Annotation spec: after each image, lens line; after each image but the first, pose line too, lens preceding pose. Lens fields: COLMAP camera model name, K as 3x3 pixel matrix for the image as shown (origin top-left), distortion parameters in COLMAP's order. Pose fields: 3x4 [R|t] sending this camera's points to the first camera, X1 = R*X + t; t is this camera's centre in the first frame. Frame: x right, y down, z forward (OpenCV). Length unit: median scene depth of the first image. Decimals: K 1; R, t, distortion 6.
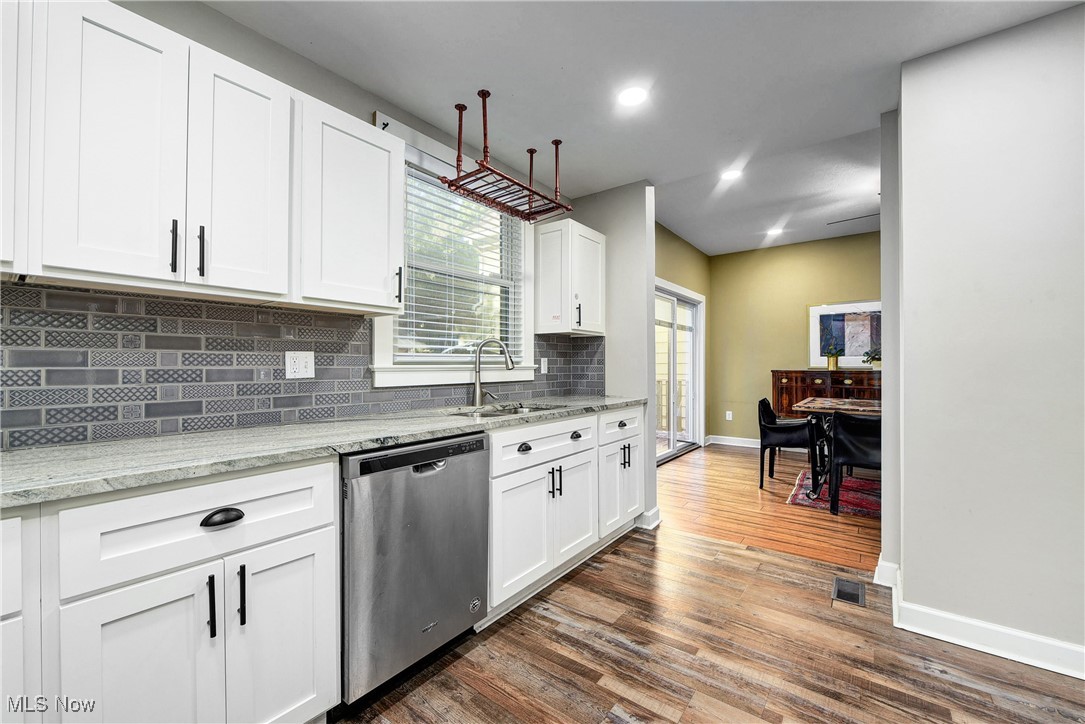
lens RADIAL K [[434.3, 0, 550.8], [0, 434.3, 362.5], [0, 0, 1]] dist [-0.003125, -0.002185]
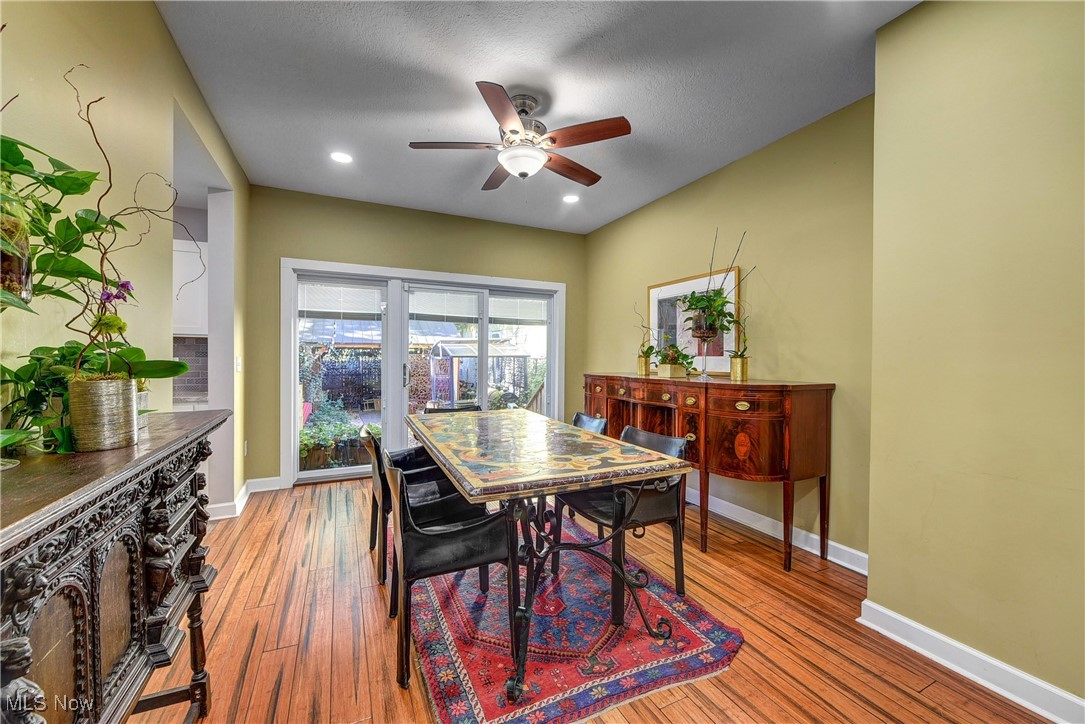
lens RADIAL K [[434.3, 0, 548.9], [0, 434.3, 359.8], [0, 0, 1]] dist [-0.003125, -0.002185]
pose [[0.882174, 0.012041, -0.470770, 1.566524], [-0.007270, 0.999902, 0.011951, -0.028760], [0.470867, -0.007120, 0.882175, 0.500784]]
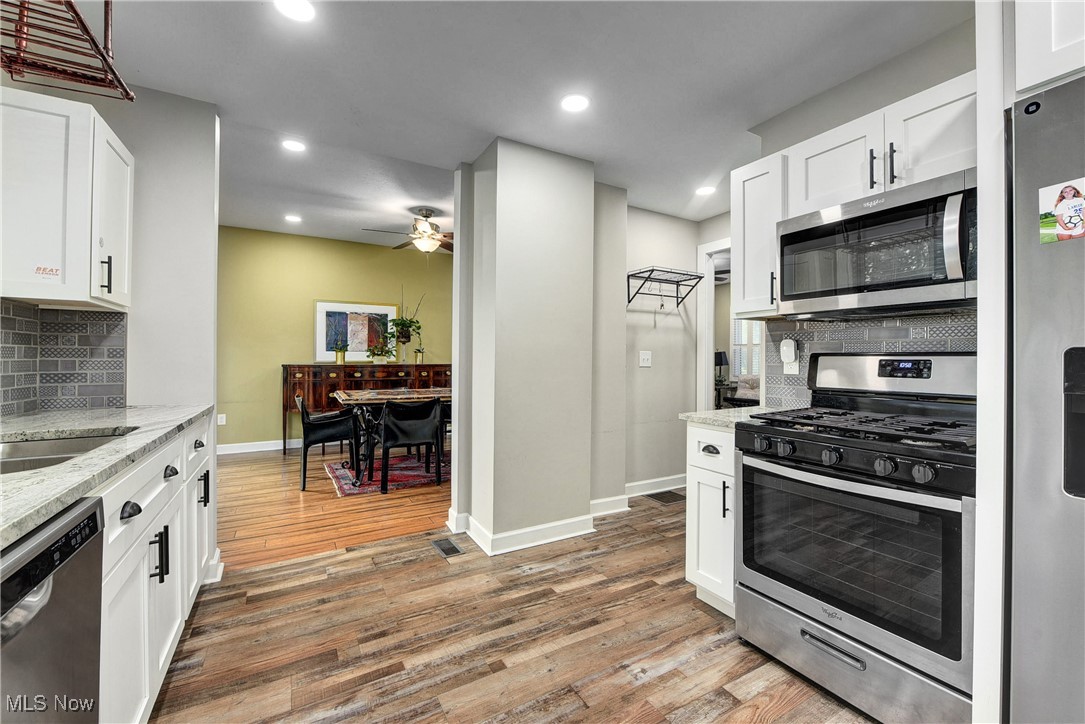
lens RADIAL K [[434.3, 0, 544.2], [0, 434.3, 358.6], [0, 0, 1]] dist [-0.003125, -0.002185]
pose [[0.393182, 0.005485, 0.919444, -0.246909], [-0.009042, 0.999957, -0.002099, 0.002479], [-0.919416, -0.007489, 0.393214, 0.216393]]
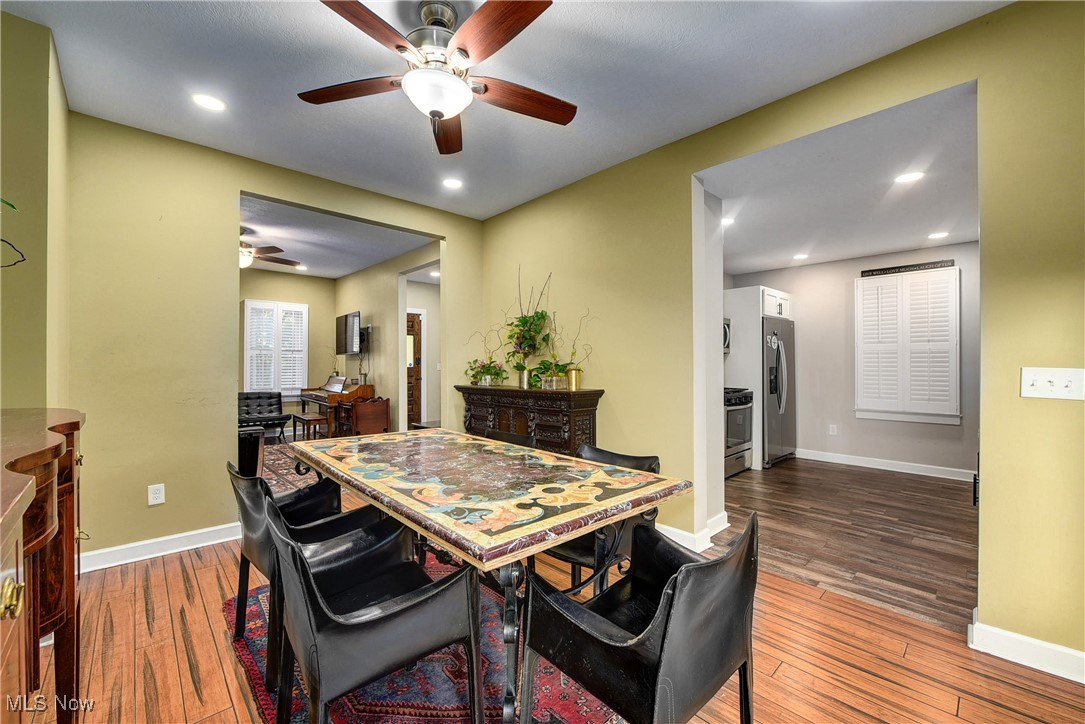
lens RADIAL K [[434.3, 0, 541.7], [0, 434.3, 361.7], [0, 0, 1]] dist [-0.003125, -0.002185]
pose [[-0.984455, 0.002765, 0.175616, 0.820260], [0.002050, 0.999989, -0.004251, -0.027550], [-0.175625, -0.003825, -0.984450, 1.900115]]
